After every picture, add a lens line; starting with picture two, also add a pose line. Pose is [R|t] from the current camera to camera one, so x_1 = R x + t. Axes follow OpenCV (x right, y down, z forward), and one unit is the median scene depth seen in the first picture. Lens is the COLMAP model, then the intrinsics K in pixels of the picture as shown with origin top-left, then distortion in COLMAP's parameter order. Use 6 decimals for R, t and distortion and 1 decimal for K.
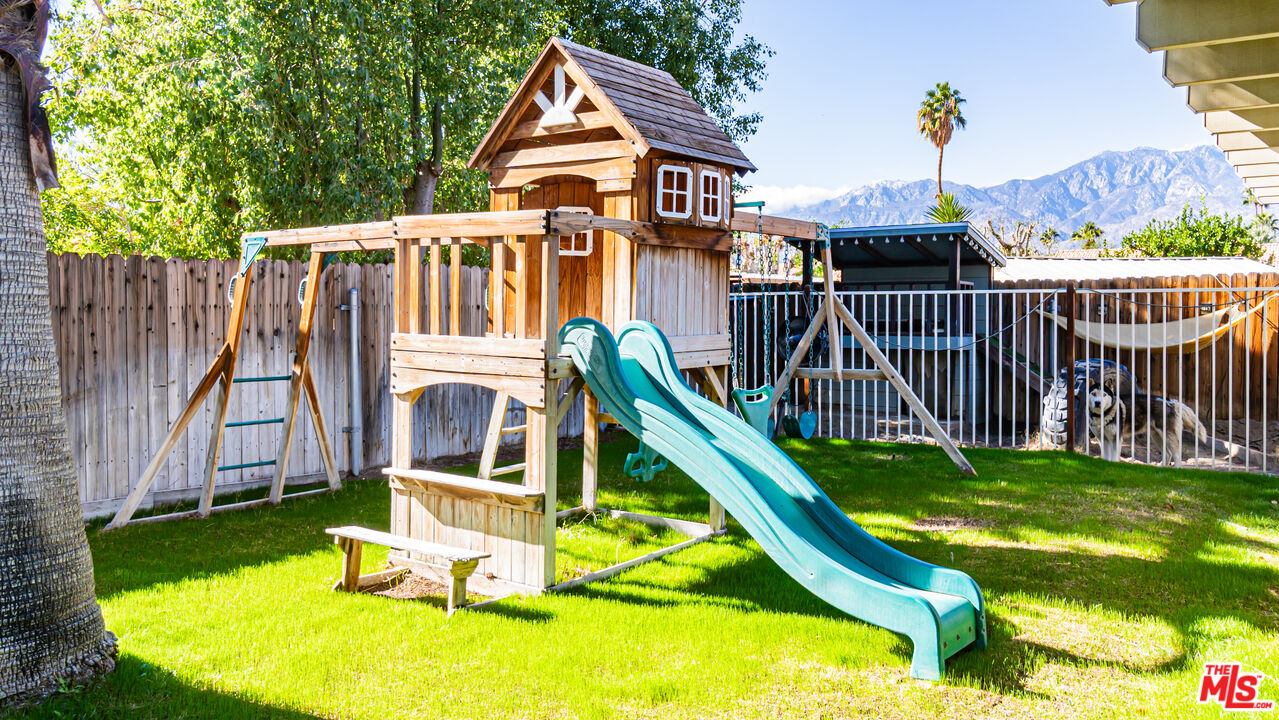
lens RADIAL K [[1081.7, 0, 654.0], [0, 1081.7, 306.0], [0, 0, 1]] dist [-0.005245, -0.004257]
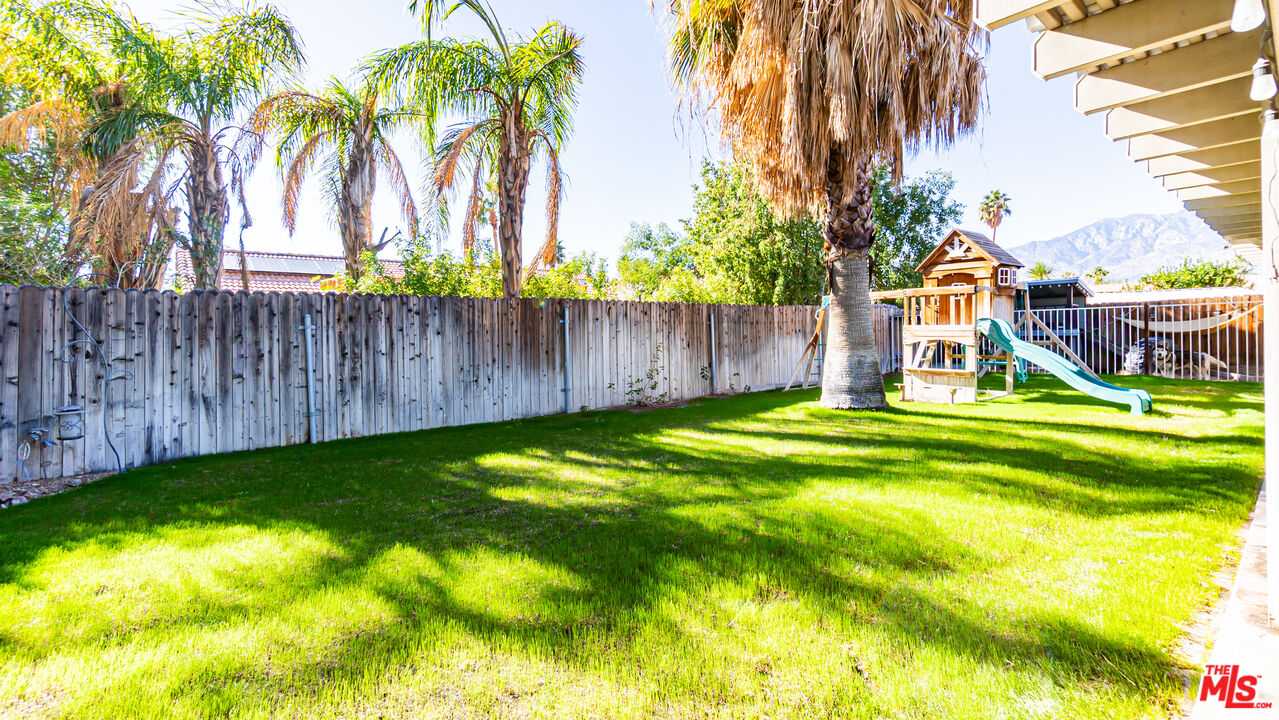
lens RADIAL K [[567.2, 0, 610.6], [0, 567.2, 338.2], [0, 0, 1]] dist [-0.005244, 0.001946]
pose [[0.947089, -0.017646, -0.320486, -0.462386], [0.022909, 0.999657, 0.012660, 0.019209], [0.320153, -0.019332, 0.947169, -0.764363]]
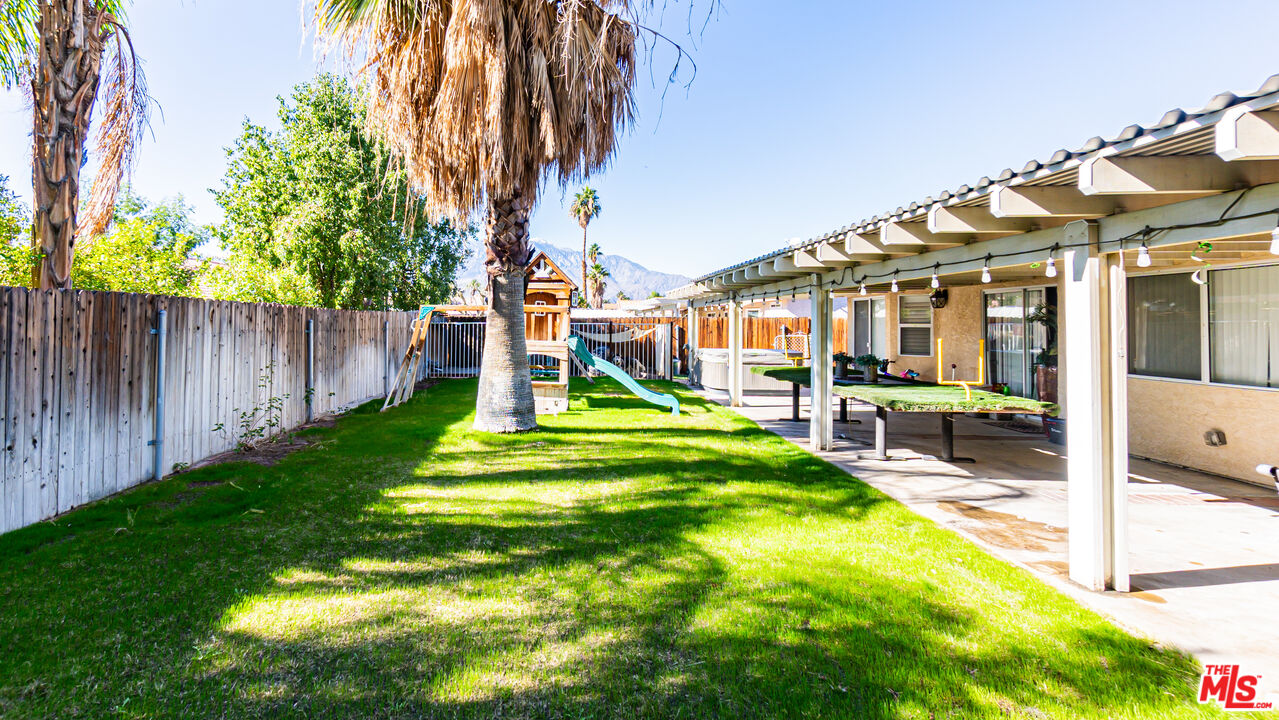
lens RADIAL K [[596.7, 0, 521.8], [0, 596.7, 307.3], [0, 0, 1]] dist [-0.014367, -0.000039]
pose [[0.889870, 0.021594, 0.455702, -0.920770], [-0.011935, 0.999639, -0.024063, -0.028002], [-0.456057, 0.015974, 0.889807, -0.554723]]
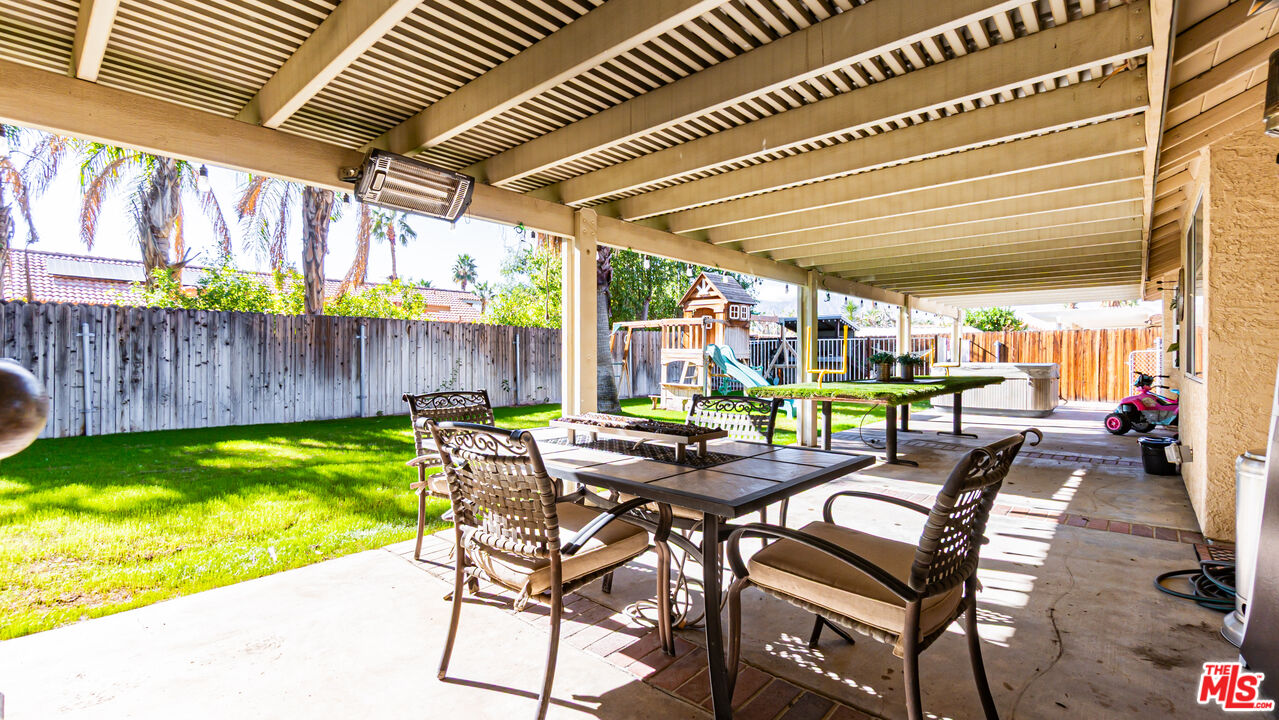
lens RADIAL K [[567.2, 0, 622.6], [0, 567.2, 364.5], [0, 0, 1]] dist [-0.005244, 0.001946]
pose [[0.986580, 0.005368, -0.163189, -0.038038], [-0.001859, 0.999764, 0.021649, 0.033733], [0.163267, -0.021055, 0.986357, -0.934642]]
